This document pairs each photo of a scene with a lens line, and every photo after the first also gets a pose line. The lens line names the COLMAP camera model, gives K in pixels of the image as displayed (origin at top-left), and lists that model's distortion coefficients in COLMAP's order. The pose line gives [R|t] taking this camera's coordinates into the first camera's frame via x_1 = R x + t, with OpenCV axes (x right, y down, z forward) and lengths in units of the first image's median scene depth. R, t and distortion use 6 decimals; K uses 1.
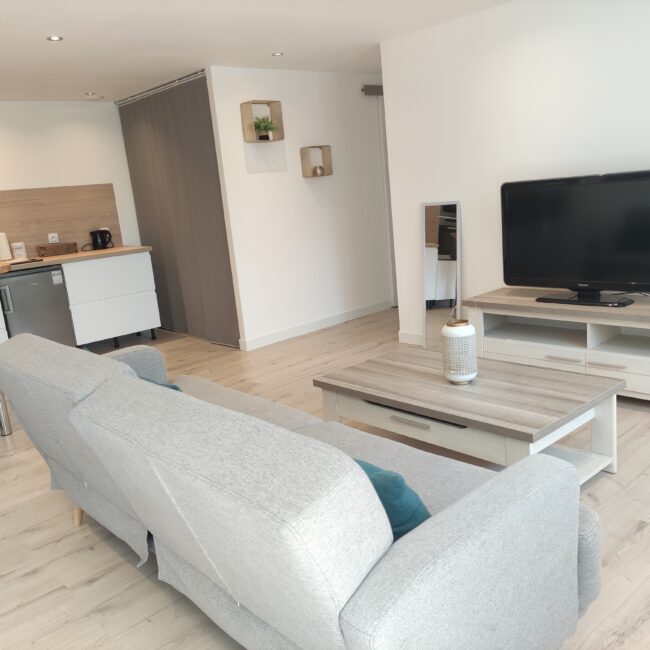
lens RADIAL K [[635.8, 0, 325.7], [0, 635.8, 326.6], [0, 0, 1]] dist [0.048139, 0.000000]
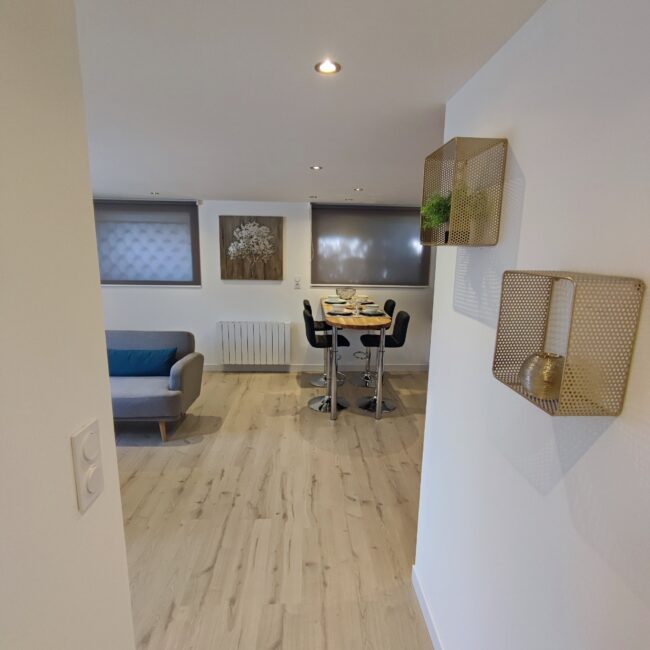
lens RADIAL K [[393.5, 0, 325.9], [0, 393.5, 327.0], [0, 0, 1]] dist [-0.014137, 0.012228]
pose [[-0.622734, 0.235824, -0.746049, 0.143941], [-0.133209, 0.907624, 0.398088, -0.306222], [0.771011, 0.347283, -0.533794, 1.003050]]
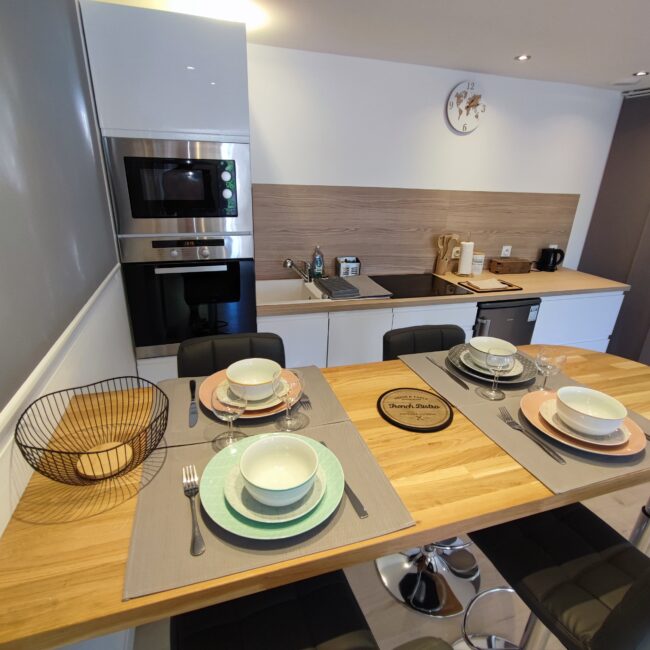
lens RADIAL K [[393.5, 0, 326.8], [0, 393.5, 322.3], [0, 0, 1]] dist [-0.014137, 0.012228]
pose [[0.909676, 0.263093, -0.321360, -0.477523], [-0.209324, 0.958737, 0.192369, -0.102967], [0.358711, -0.107725, 0.927212, 0.431174]]
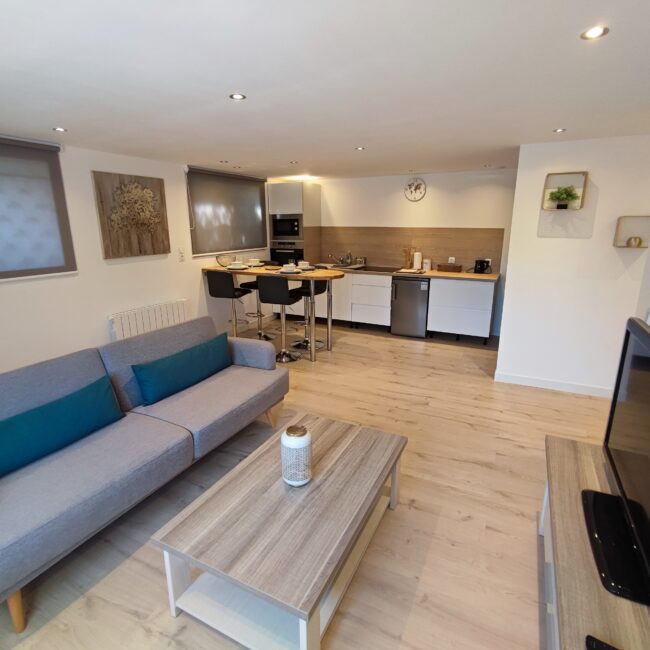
lens RADIAL K [[393.5, 0, 329.0], [0, 393.5, 319.3], [0, 0, 1]] dist [-0.014137, 0.012228]
pose [[0.381140, 0.312674, -0.870039, 0.355036], [-0.238417, 0.942485, 0.234265, -0.164902], [0.893247, 0.118144, 0.433765, 0.360408]]
